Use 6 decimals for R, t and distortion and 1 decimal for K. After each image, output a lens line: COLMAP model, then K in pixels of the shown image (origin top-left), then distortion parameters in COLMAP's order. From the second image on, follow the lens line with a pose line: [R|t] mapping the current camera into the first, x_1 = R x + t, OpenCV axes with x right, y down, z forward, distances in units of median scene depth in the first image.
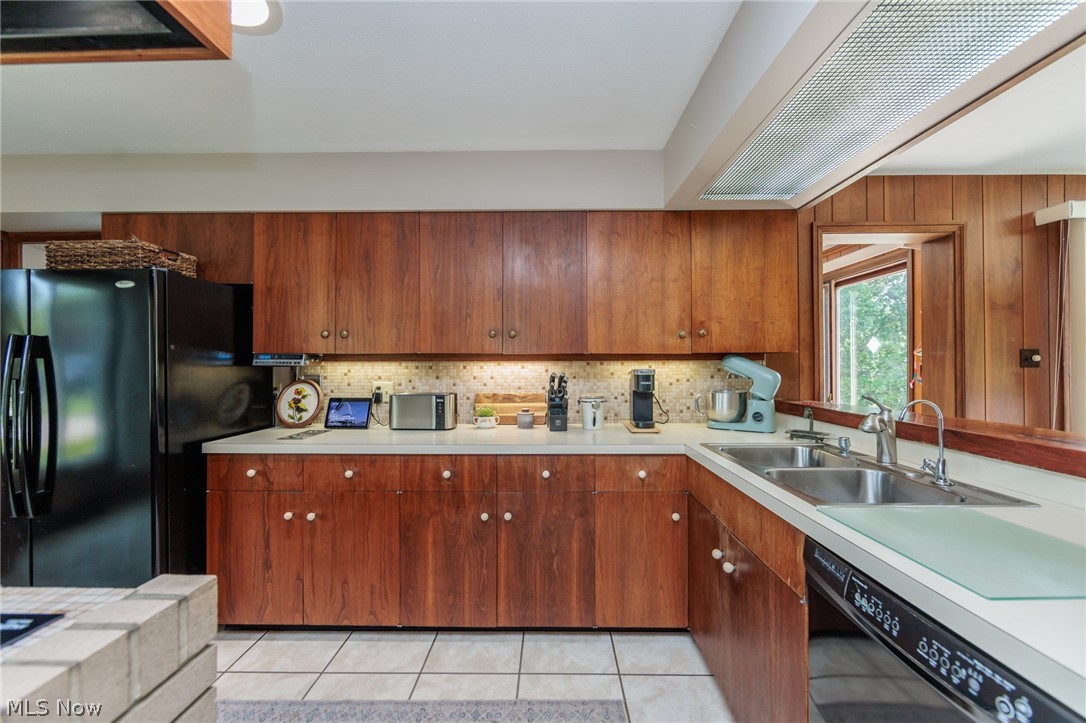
lens RADIAL K [[434.3, 0, 546.4], [0, 434.3, 360.8], [0, 0, 1]] dist [-0.001746, -0.000450]
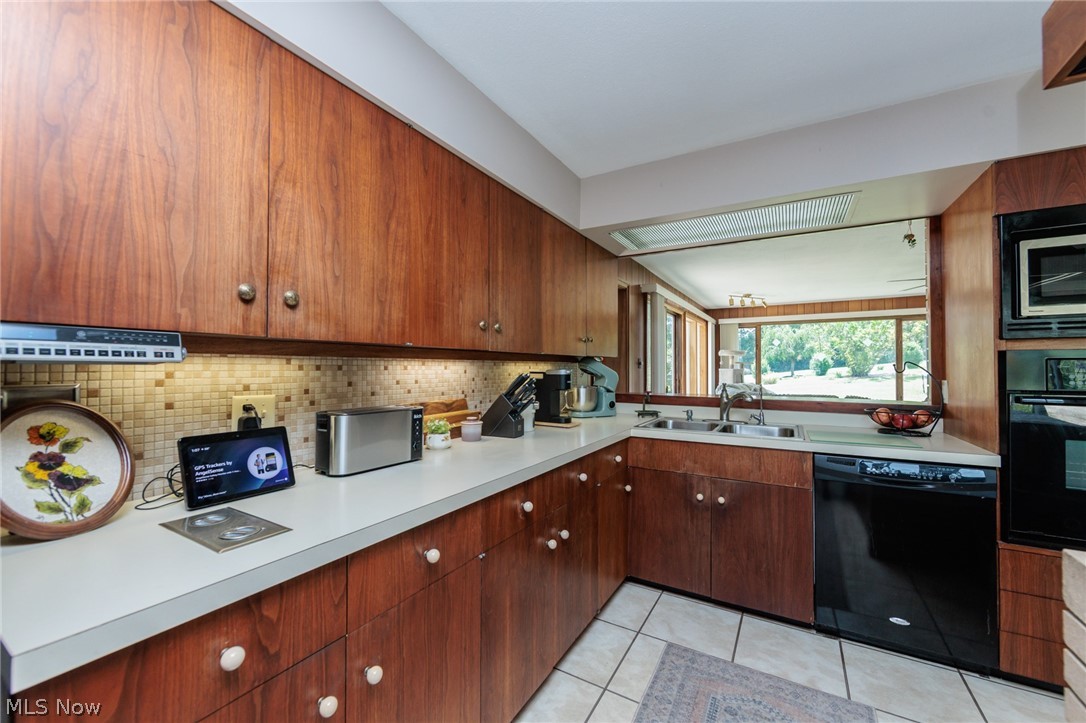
lens RADIAL K [[424.9, 0, 548.8], [0, 424.9, 361.9], [0, 0, 1]] dist [-0.002775, 0.000244]
pose [[0.485049, 0.014546, 0.874366, -0.721618], [-0.009143, 0.999891, -0.011562, 0.012683], [-0.874439, -0.002386, 0.485129, 0.503488]]
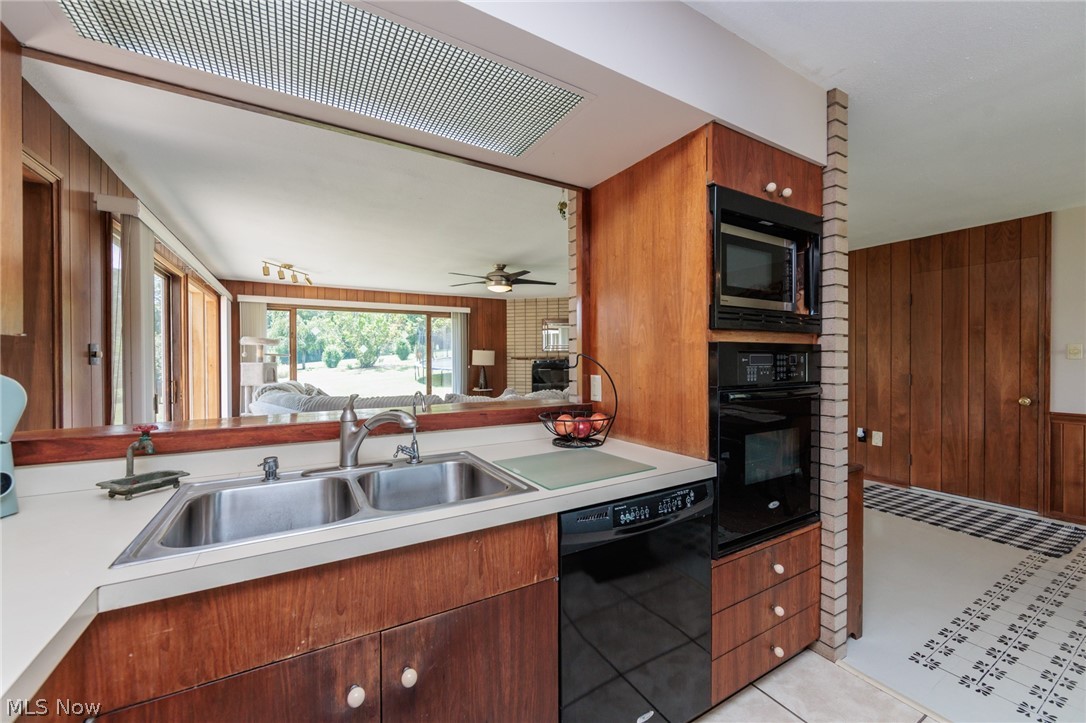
lens RADIAL K [[424.9, 0, 548.8], [0, 424.9, 361.9], [0, 0, 1]] dist [-0.002775, 0.000244]
pose [[-0.519835, -0.001520, 0.854266, -0.136162], [-0.002178, 0.999998, 0.000454, 0.007754], [-0.854264, -0.001625, -0.519837, 0.713375]]
